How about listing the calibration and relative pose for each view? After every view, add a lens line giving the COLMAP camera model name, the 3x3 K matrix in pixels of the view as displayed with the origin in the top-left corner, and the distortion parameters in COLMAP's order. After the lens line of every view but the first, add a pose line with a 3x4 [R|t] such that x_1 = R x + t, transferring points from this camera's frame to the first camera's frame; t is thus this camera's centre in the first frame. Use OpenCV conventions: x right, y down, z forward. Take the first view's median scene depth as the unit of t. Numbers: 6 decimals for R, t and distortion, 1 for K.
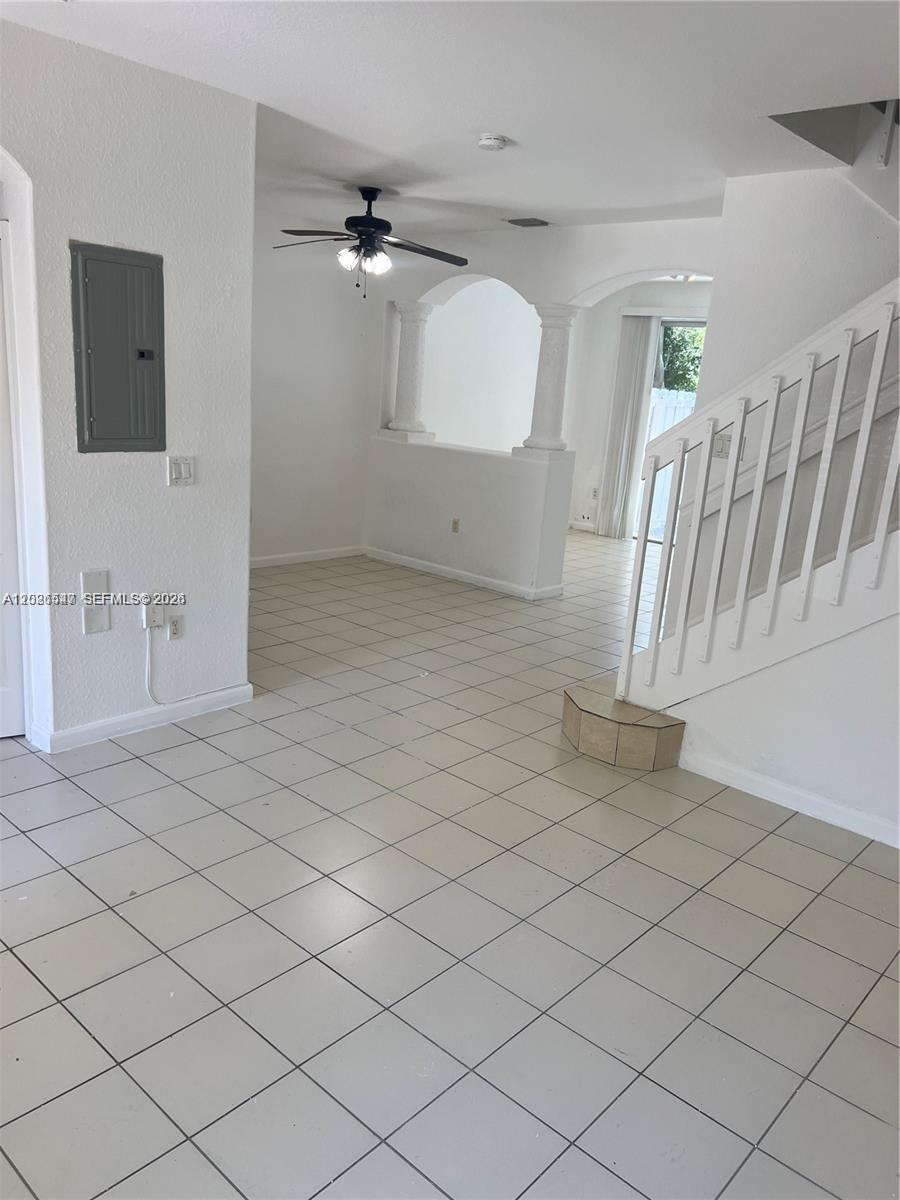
lens RADIAL K [[913.4, 0, 447.5], [0, 913.4, 604.2], [0, 0, 1]] dist [-0.001612, 0.000387]
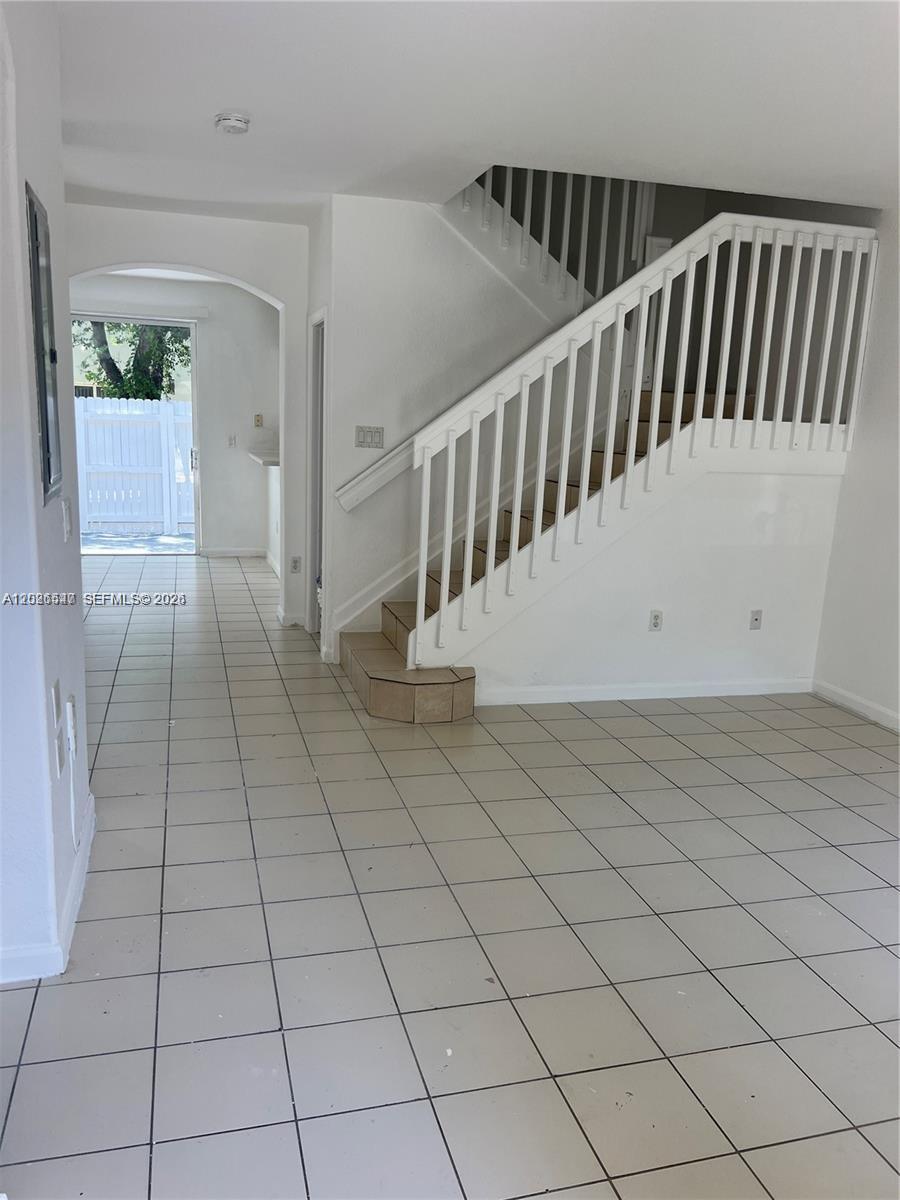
lens RADIAL K [[913.4, 0, 445.6], [0, 913.4, 600.1], [0, 0, 1]] dist [-0.001612, 0.000387]
pose [[0.538258, -0.219058, 0.813813, -0.690964], [0.213882, 0.969522, 0.119510, -0.101991], [-0.815189, 0.109733, 0.568705, 0.349119]]
